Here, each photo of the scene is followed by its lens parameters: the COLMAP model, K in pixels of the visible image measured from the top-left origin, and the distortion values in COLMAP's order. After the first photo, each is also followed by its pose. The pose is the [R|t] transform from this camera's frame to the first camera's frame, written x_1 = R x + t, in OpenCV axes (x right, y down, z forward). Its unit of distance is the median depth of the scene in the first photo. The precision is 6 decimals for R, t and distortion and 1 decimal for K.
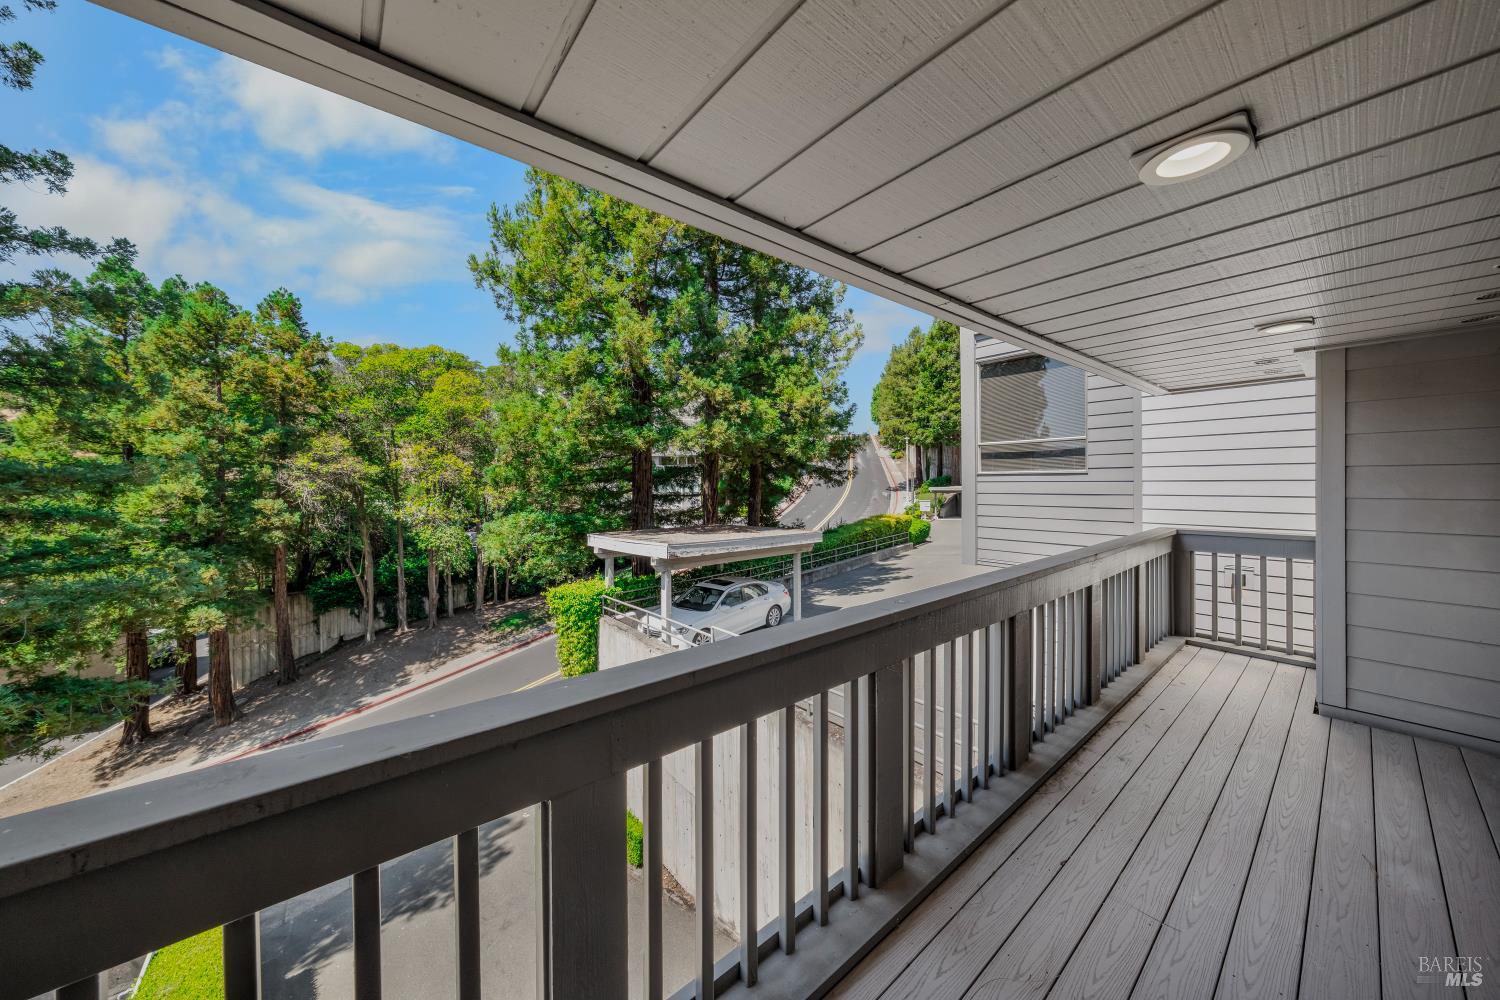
lens RADIAL K [[516.4, 0, 750.1], [0, 516.4, 489.7], [0, 0, 1]] dist [-0.000533, -0.000146]
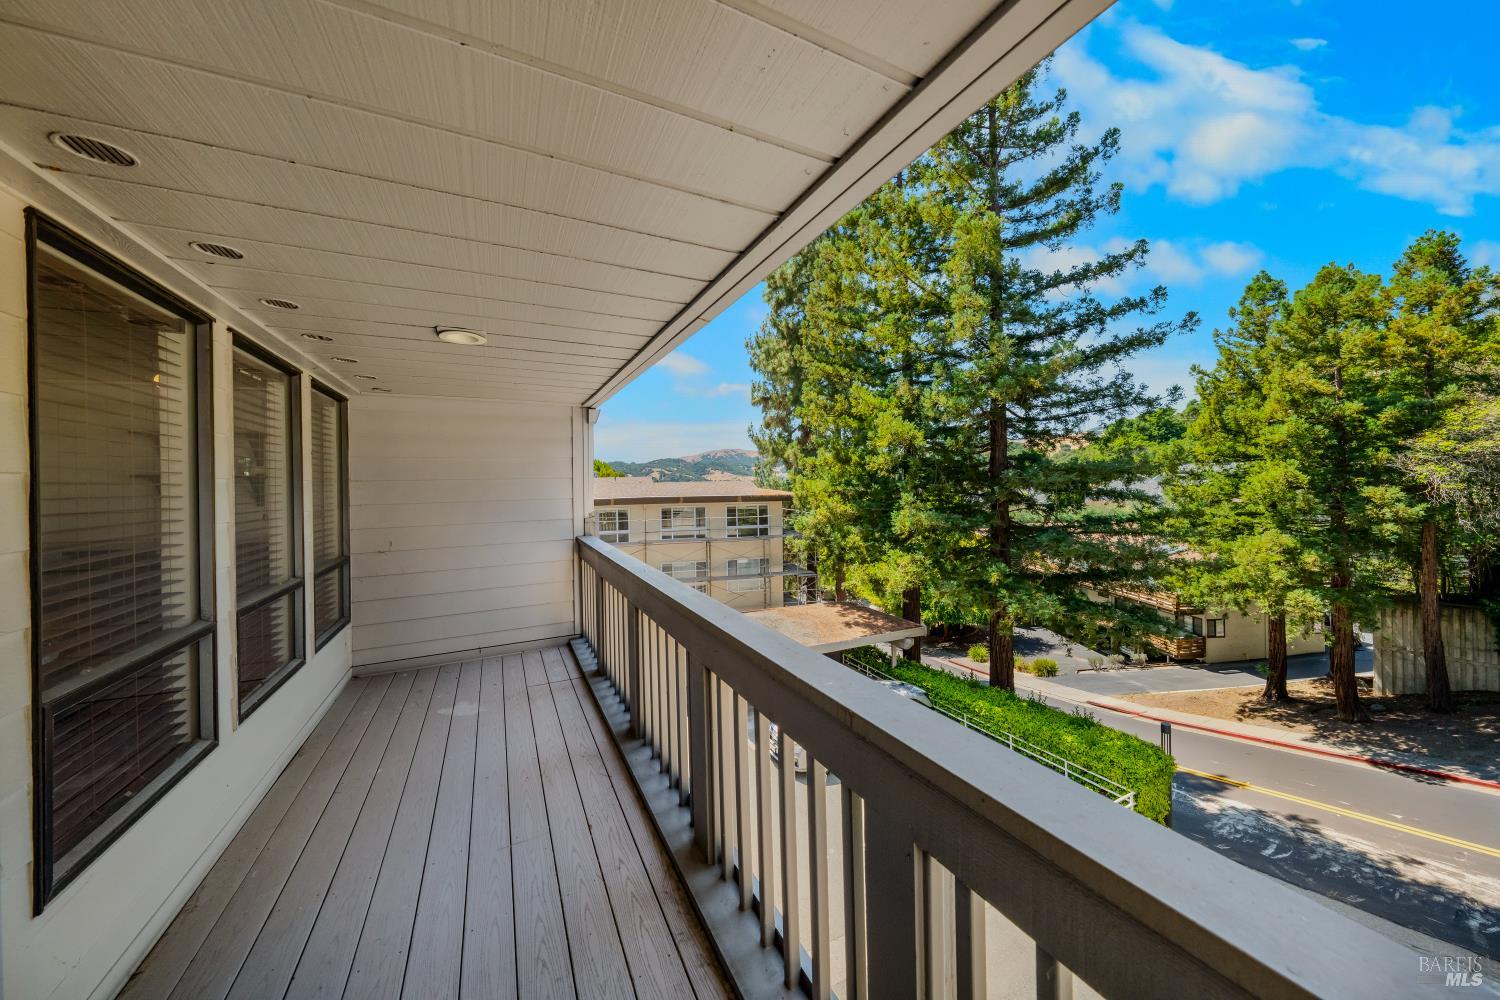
lens RADIAL K [[516.4, 0, 758.6], [0, 516.4, 487.0], [0, 0, 1]] dist [-0.000533, -0.000146]
pose [[-0.230562, 0.023467, -0.972775, 0.164445], [0.002783, 0.999721, 0.023457, -0.004512], [0.973054, 0.002701, -0.230563, 0.164416]]
